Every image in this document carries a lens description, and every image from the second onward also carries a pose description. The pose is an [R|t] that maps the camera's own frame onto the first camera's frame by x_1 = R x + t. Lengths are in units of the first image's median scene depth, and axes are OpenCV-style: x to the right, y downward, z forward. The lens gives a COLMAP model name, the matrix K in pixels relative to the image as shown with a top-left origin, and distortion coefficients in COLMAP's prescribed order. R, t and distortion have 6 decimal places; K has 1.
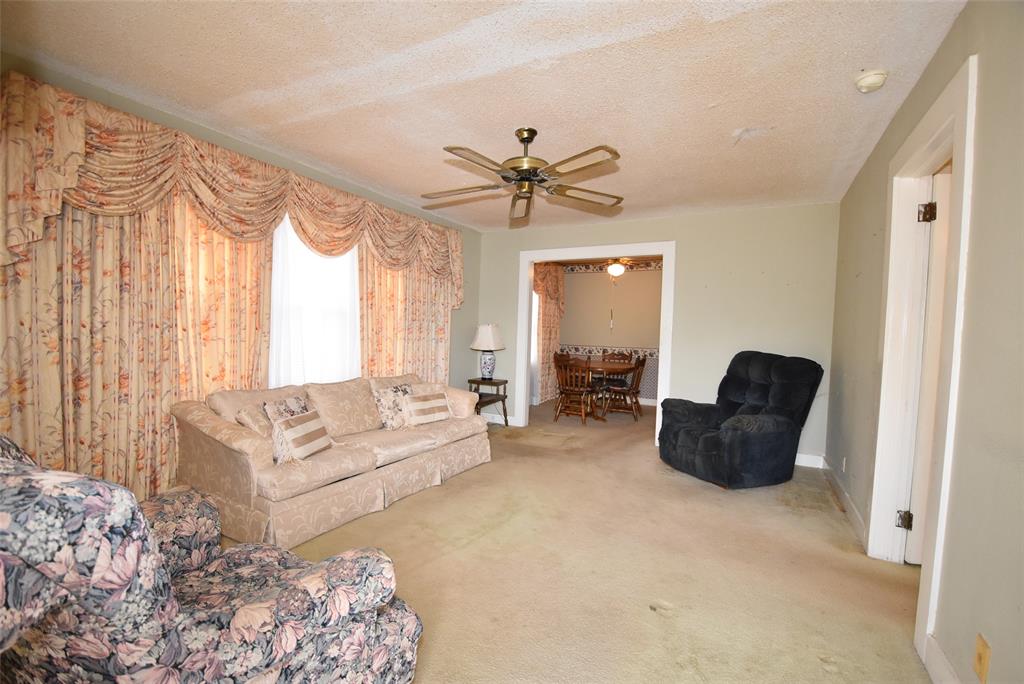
lens RADIAL K [[449.5, 0, 507.0], [0, 449.5, 351.2], [0, 0, 1]] dist [0.000040, -0.015210]
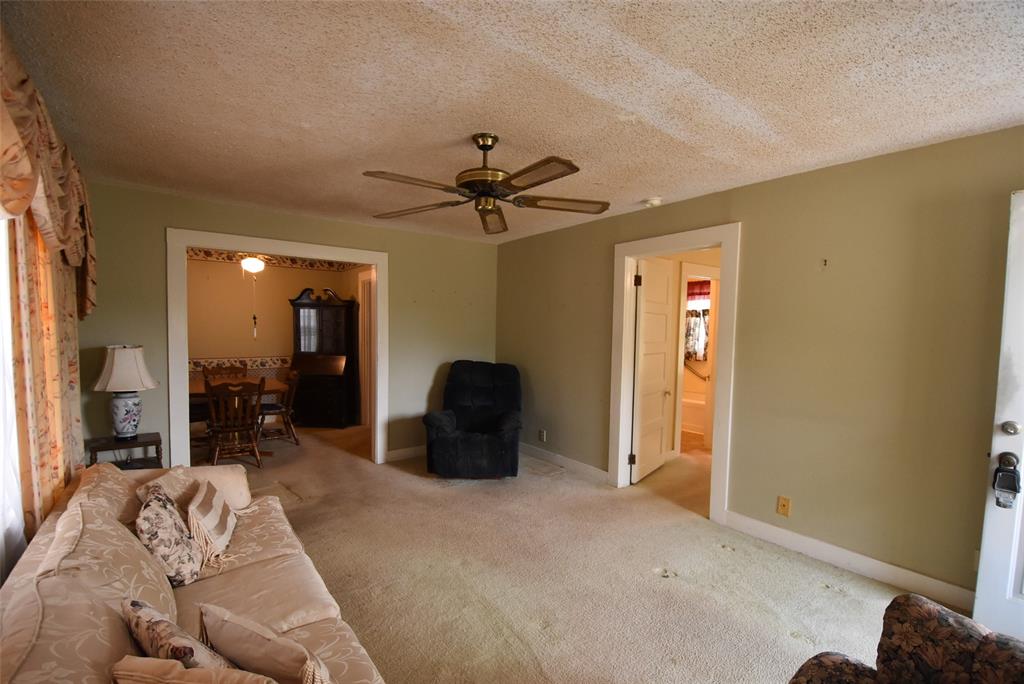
lens RADIAL K [[449.5, 0, 507.0], [0, 449.5, 351.2], [0, 0, 1]] dist [0.000040, -0.015210]
pose [[0.412294, -0.068471, 0.908474, -0.562541], [0.039390, 0.997579, 0.057310, -0.102299], [-0.910199, 0.012156, 0.413993, 0.474457]]
